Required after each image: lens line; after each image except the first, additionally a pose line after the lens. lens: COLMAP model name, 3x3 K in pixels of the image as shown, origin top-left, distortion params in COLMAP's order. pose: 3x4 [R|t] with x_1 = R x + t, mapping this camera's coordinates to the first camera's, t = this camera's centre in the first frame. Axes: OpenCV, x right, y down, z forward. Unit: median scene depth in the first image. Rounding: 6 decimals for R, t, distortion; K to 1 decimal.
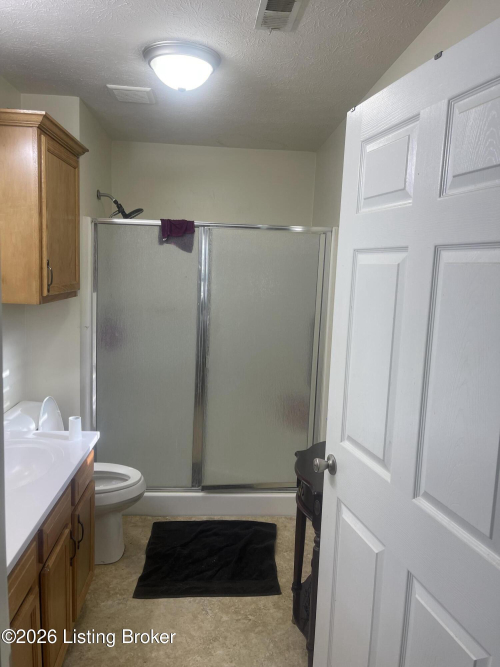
lens RADIAL K [[506.3, 0, 253.6], [0, 506.3, 335.6], [0, 0, 1]] dist [0.076696, -0.101271]
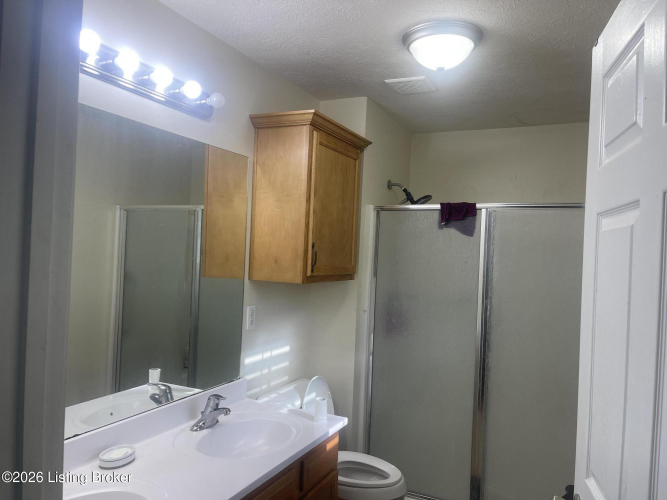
lens RADIAL K [[506.3, 0, 333.2], [0, 506.3, 251.0], [0, 0, 1]] dist [0.076696, -0.101271]
pose [[0.879050, -0.004734, -0.476706, 0.124982], [-0.068114, 0.988445, -0.135417, 0.008799], [0.471838, 0.151509, 0.868570, 0.094589]]
